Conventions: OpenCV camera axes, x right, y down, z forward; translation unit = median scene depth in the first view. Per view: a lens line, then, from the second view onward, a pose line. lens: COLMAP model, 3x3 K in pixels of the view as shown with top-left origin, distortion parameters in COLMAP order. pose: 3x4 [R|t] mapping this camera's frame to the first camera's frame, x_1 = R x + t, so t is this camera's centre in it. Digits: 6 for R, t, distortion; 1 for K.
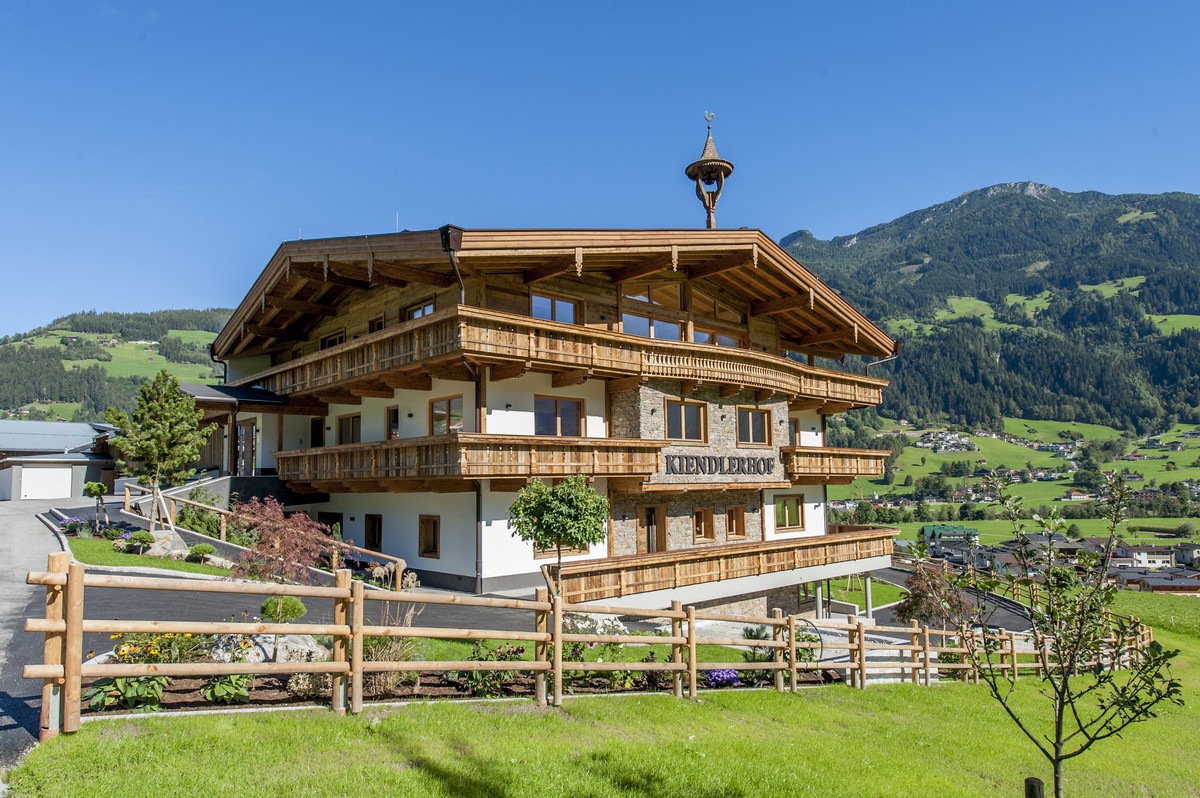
lens RADIAL K [[730.3, 0, 585.1], [0, 730.3, 433.0], [0, 0, 1]] dist [0.020881, 0.000551]
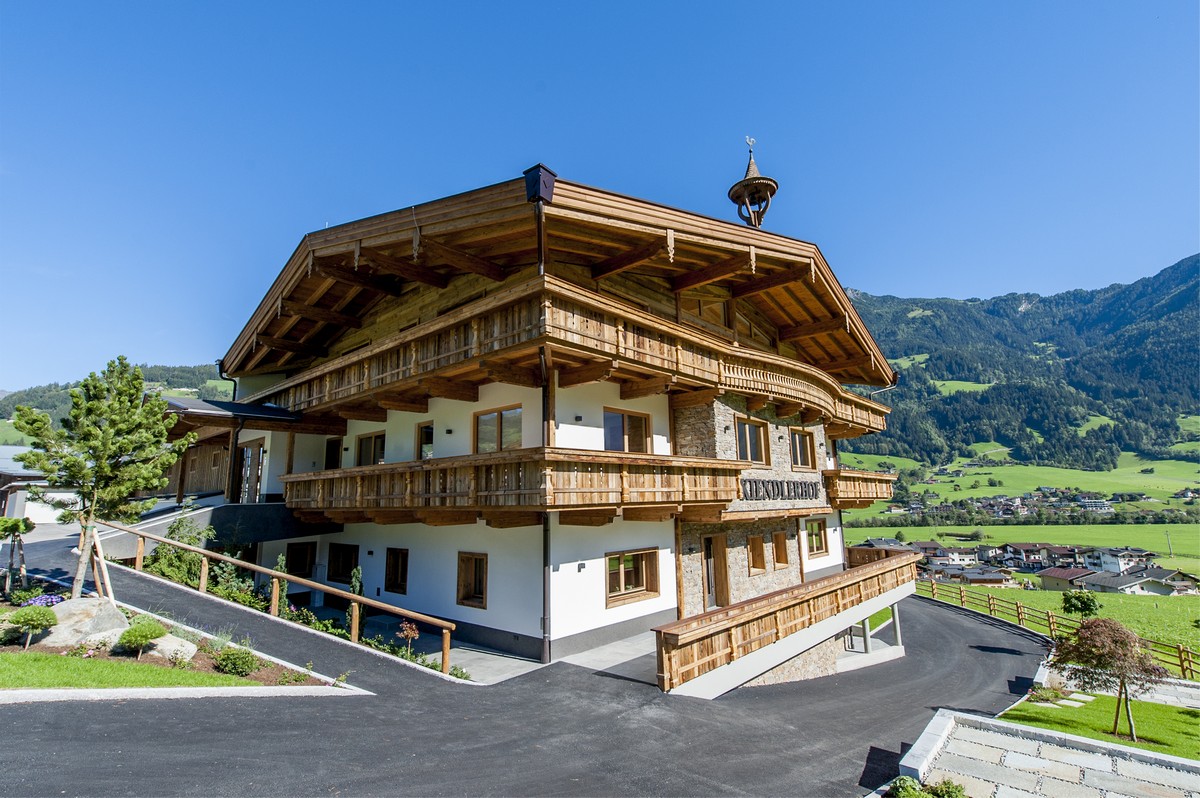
lens RADIAL K [[546.9, 0, 580.3], [0, 546.9, 406.1], [0, 0, 1]] dist [0.011327, -0.000654]
pose [[0.996375, 0.012002, 0.084217, -0.124656], [-0.003283, 0.994685, -0.102914, 0.010366], [-0.085004, 0.102264, 0.991119, 0.310731]]
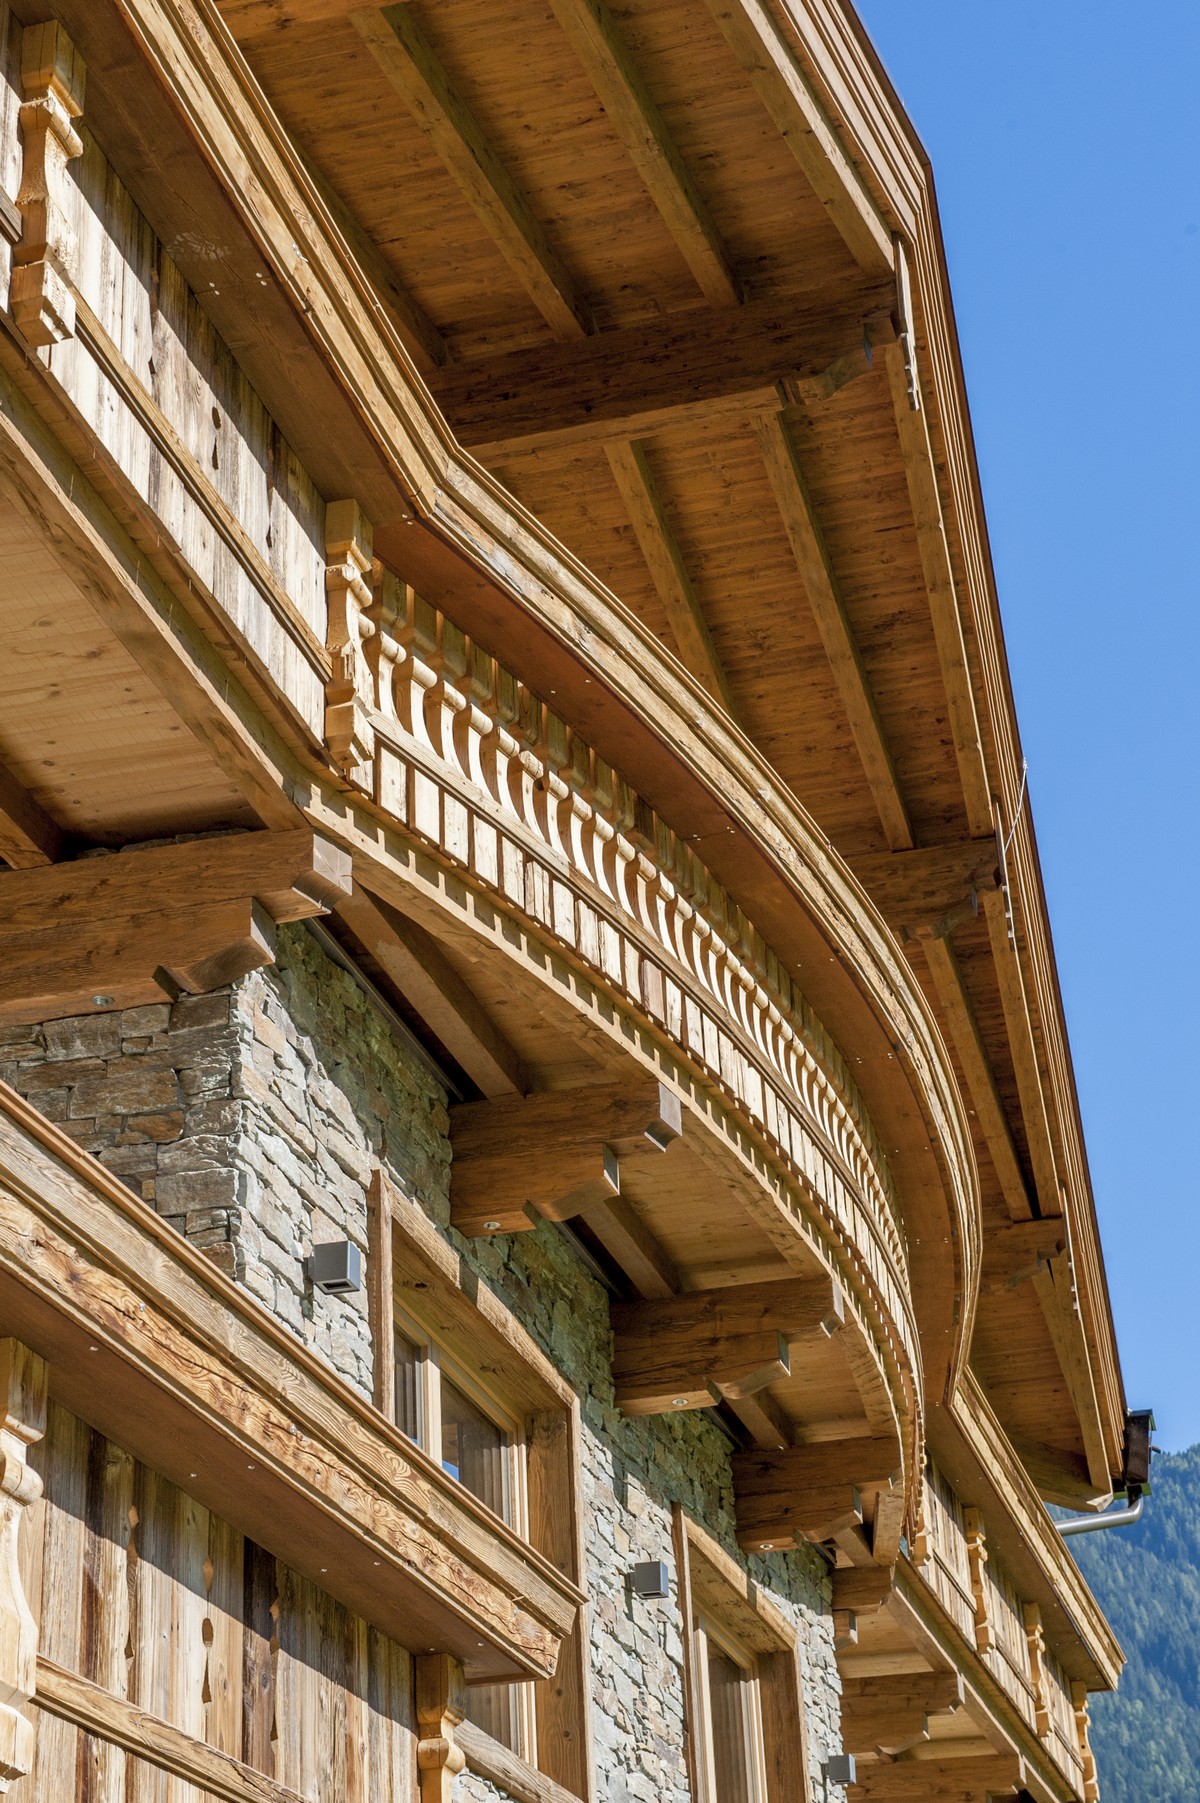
lens RADIAL K [[3284.9, 0, 599.7], [0, 3284.9, 871.3], [0, 0, 1]] dist [0.130350, -0.115739]
pose [[0.835776, 0.226548, 0.500154, -0.078747], [-0.002647, 0.912563, -0.408927, 0.078040], [-0.549064, 0.340448, 0.763298, 0.584728]]
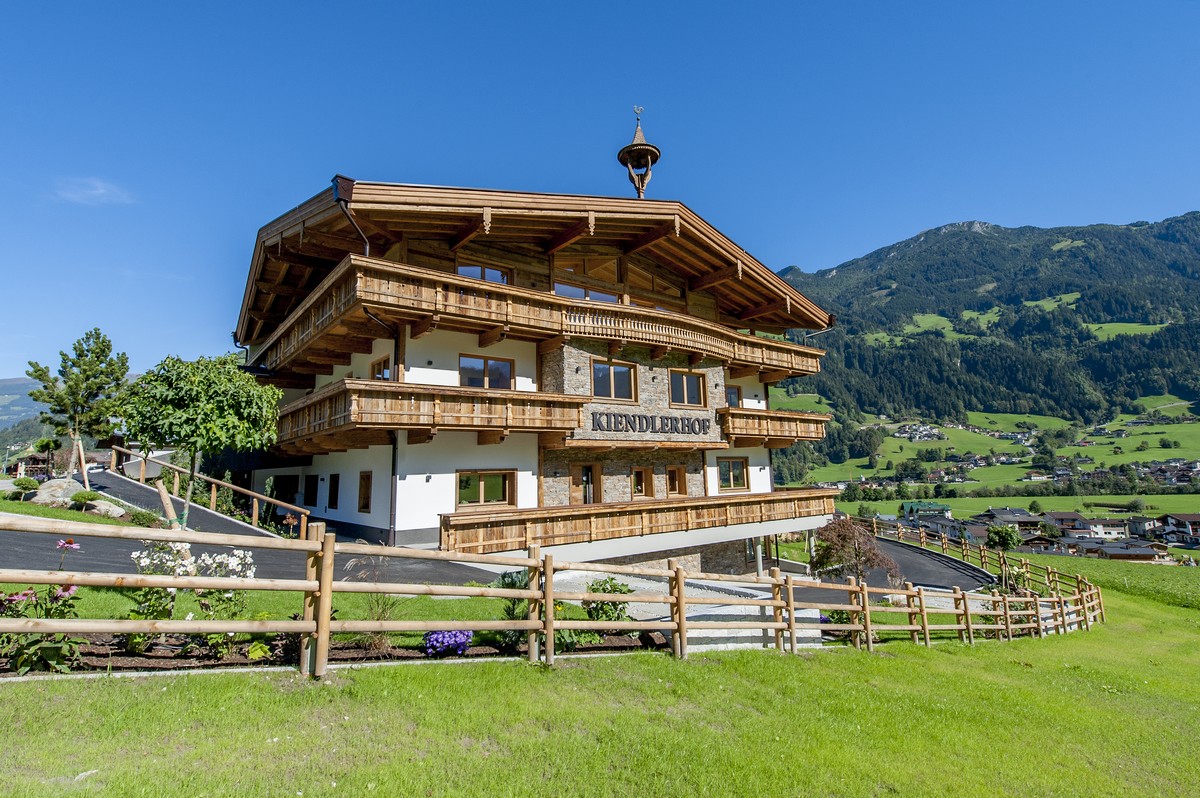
lens RADIAL K [[575.3, 0, 571.0], [0, 575.3, 379.4], [0, 0, 1]] dist [0.013386, -0.007706]
pose [[0.996415, -0.019748, -0.082265, 0.133888], [0.012460, 0.996026, -0.088182, 0.049849], [0.083680, 0.086841, 0.992702, 0.163802]]
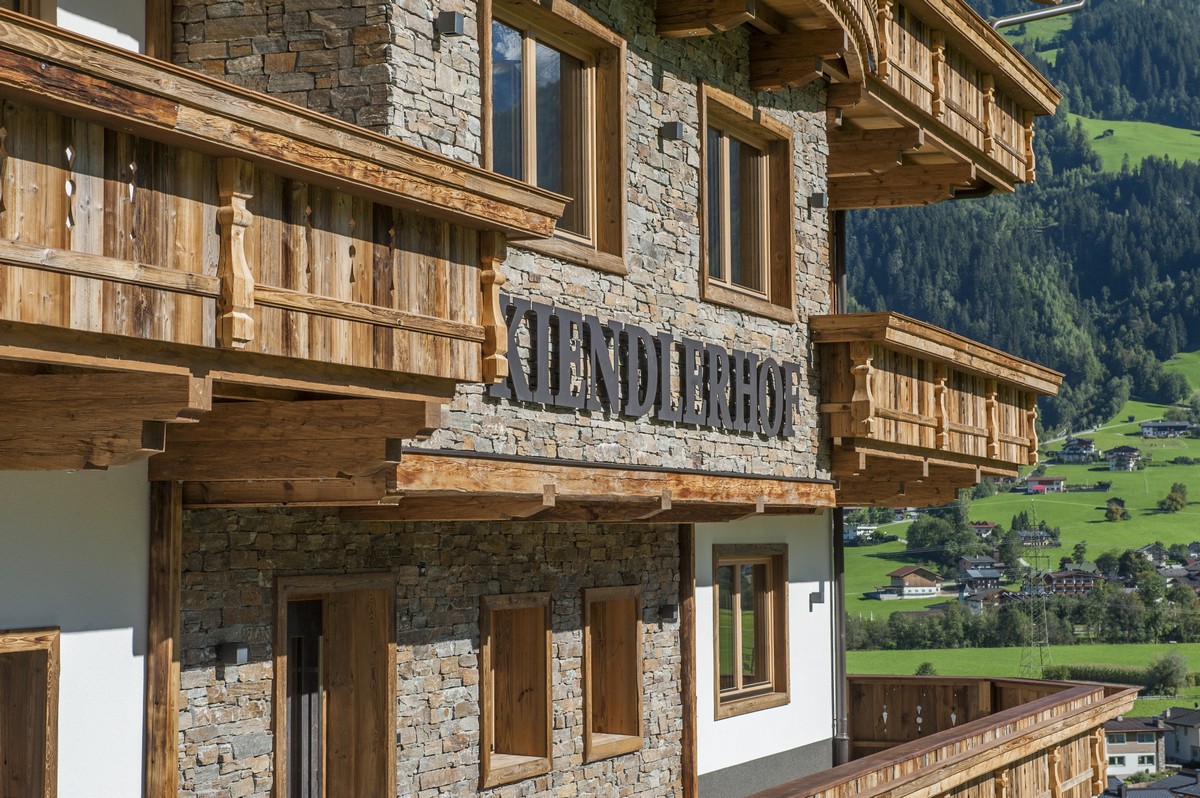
lens RADIAL K [[2342.5, 0, 600.2], [0, 2342.5, 402.9], [0, 0, 1]] dist [0.078653, 0.166463]
pose [[0.892504, 0.032311, 0.449880, -0.104902], [-0.034474, 0.999400, -0.003385, 0.051547], [-0.449720, -0.012488, 0.893082, 0.434408]]
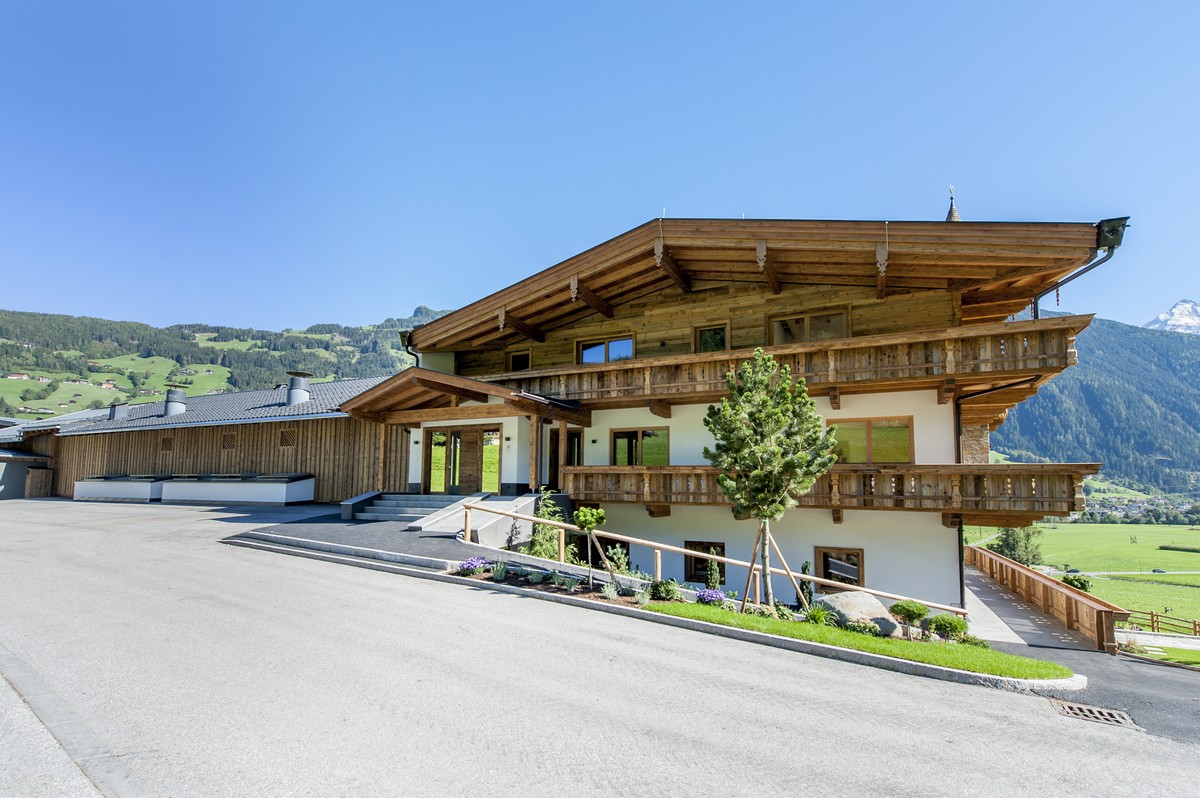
lens RADIAL K [[533.7, 0, 511.8], [0, 533.7, 447.1], [0, 0, 1]] dist [-0.002642, -0.000566]
pose [[0.951756, 0.052665, 0.302302, -0.682379], [-0.049983, 0.998612, -0.016607, 0.016936], [-0.302757, 0.000696, 0.953067, 0.417659]]
